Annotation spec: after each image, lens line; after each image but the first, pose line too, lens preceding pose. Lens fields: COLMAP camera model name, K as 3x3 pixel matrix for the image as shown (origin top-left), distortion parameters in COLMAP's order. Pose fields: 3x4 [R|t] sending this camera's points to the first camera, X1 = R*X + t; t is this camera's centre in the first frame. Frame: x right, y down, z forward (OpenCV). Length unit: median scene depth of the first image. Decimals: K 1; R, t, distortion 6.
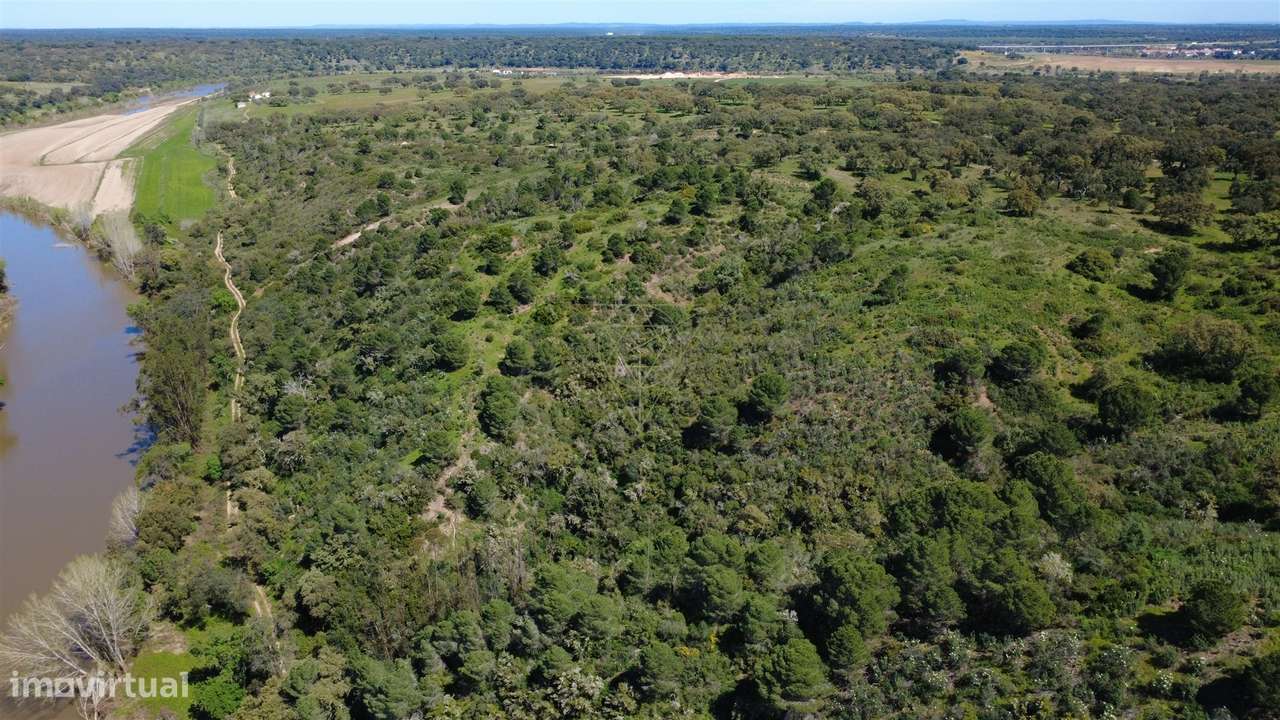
lens RADIAL K [[925.4, 0, 630.7], [0, 925.4, 357.7], [0, 0, 1]] dist [-0.007001, 0.004108]
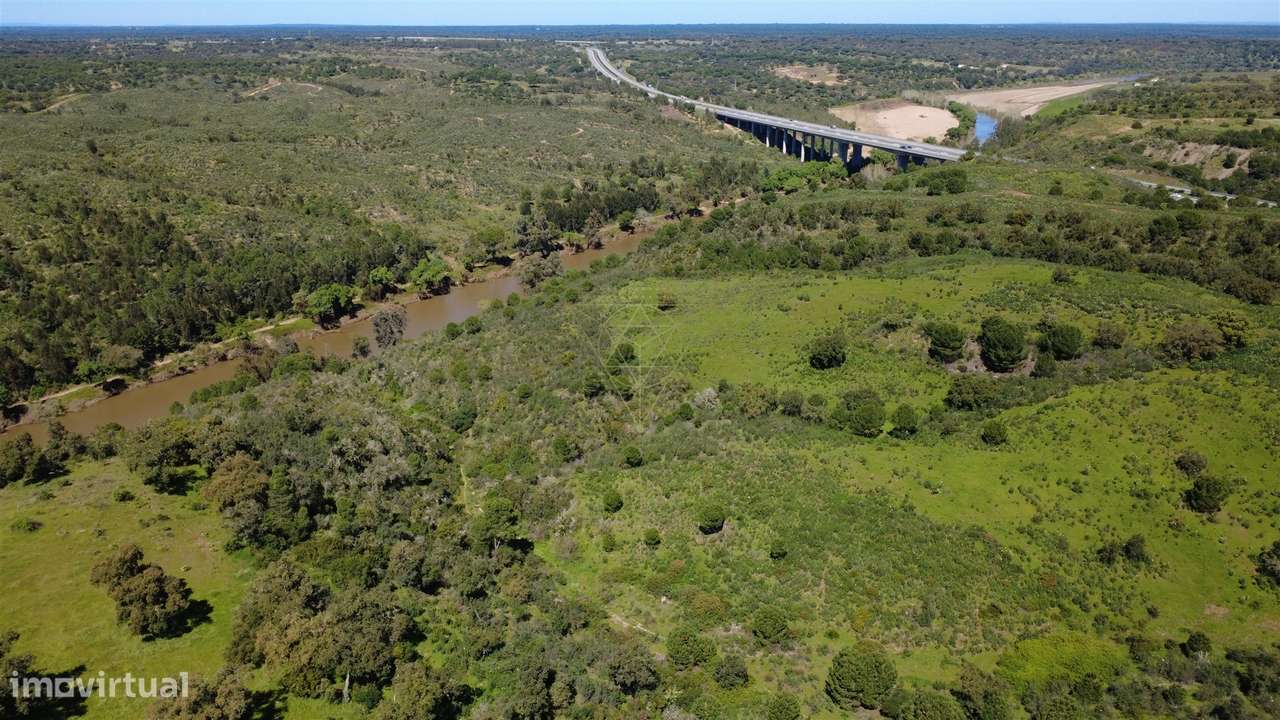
lens RADIAL K [[924.9, 0, 640.0], [0, 924.9, 360.0], [0, 0, 1]] dist [-0.002277, -0.003264]
pose [[0.574901, 0.282141, -0.768040, 0.359967], [-0.275858, 0.950547, 0.142698, 0.152759], [0.770319, 0.129833, 0.624302, -0.482468]]
